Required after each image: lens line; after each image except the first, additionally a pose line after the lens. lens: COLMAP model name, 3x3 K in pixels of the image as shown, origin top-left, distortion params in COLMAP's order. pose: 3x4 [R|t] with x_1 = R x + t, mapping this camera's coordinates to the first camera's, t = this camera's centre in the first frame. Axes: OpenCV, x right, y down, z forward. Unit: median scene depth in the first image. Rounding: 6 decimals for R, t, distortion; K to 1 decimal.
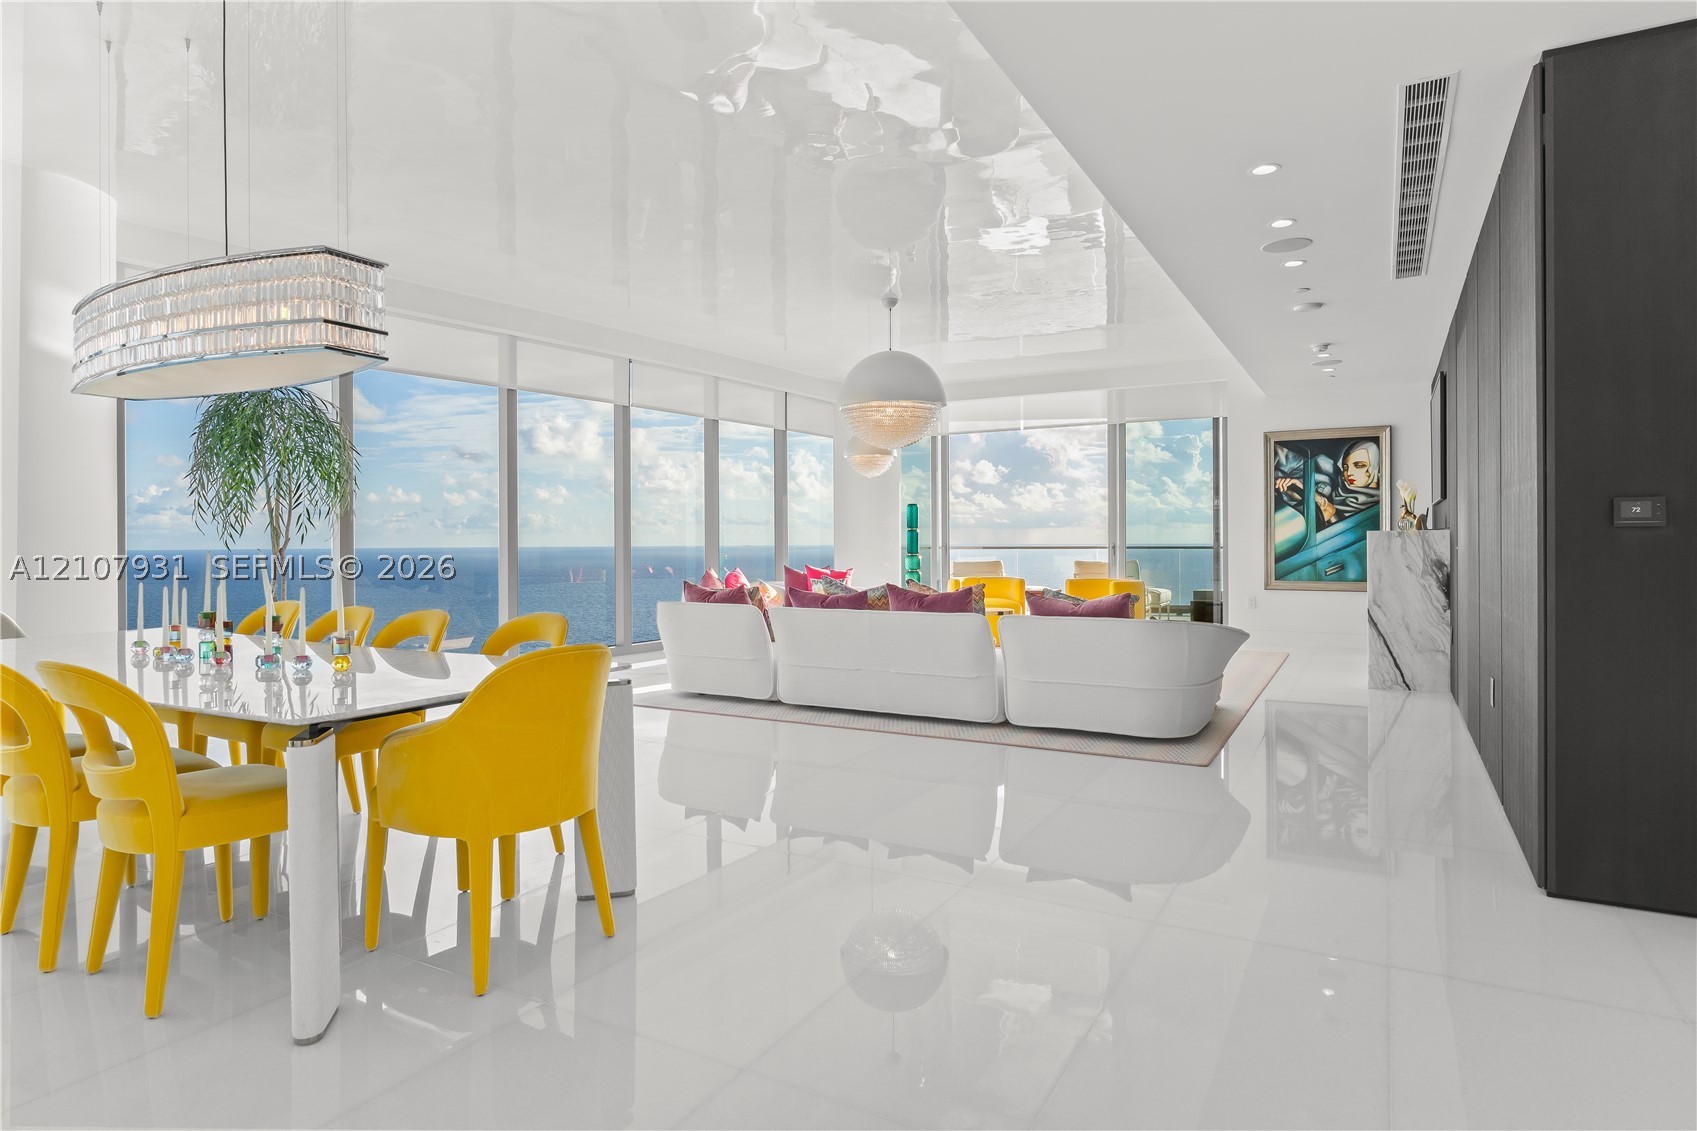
lens RADIAL K [[941.1, 0, 836.6], [0, 941.1, 542.5], [0, 0, 1]] dist [-0.013840, 0.000010]
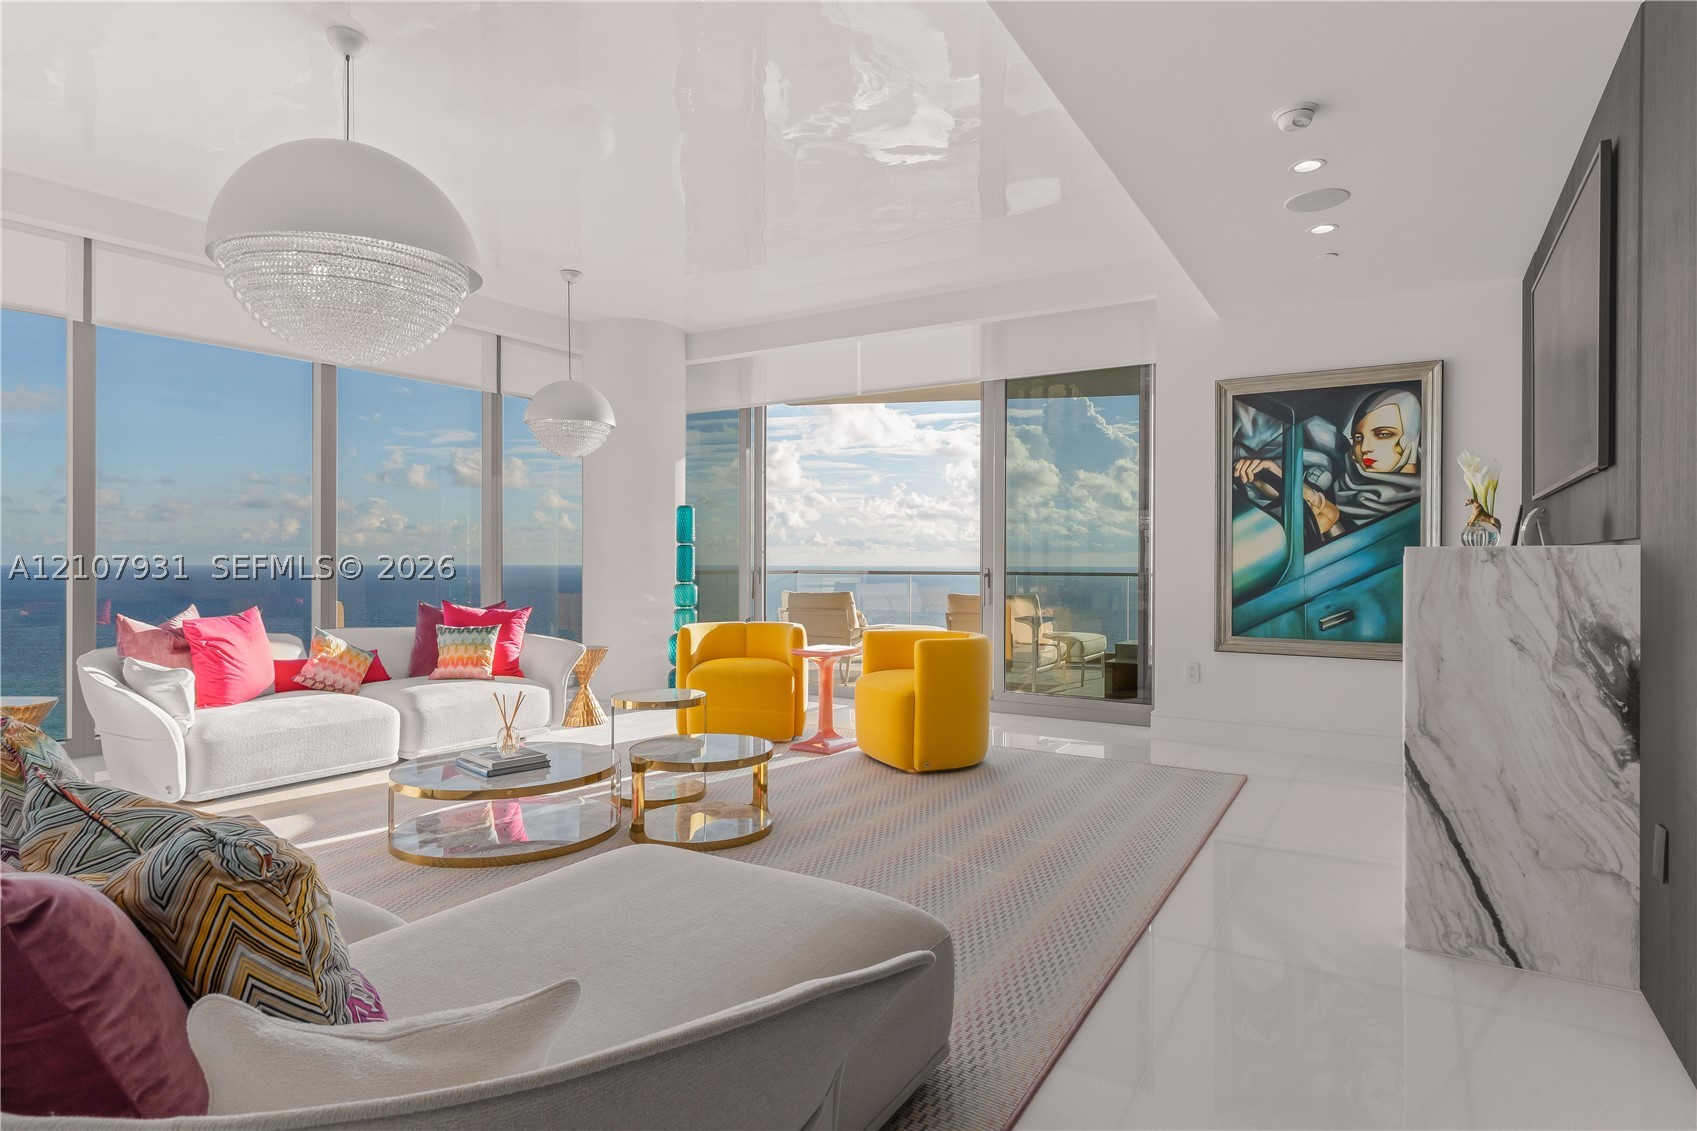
lens RADIAL K [[898.4, 0, 844.6], [0, 898.4, 562.4], [0, 0, 1]] dist [0.002536, -0.001463]
pose [[0.999573, 0.009875, -0.027513, 0.249630], [-0.009901, 0.999951, -0.000818, -0.002205], [0.027504, 0.001090, 0.999621, 0.450519]]
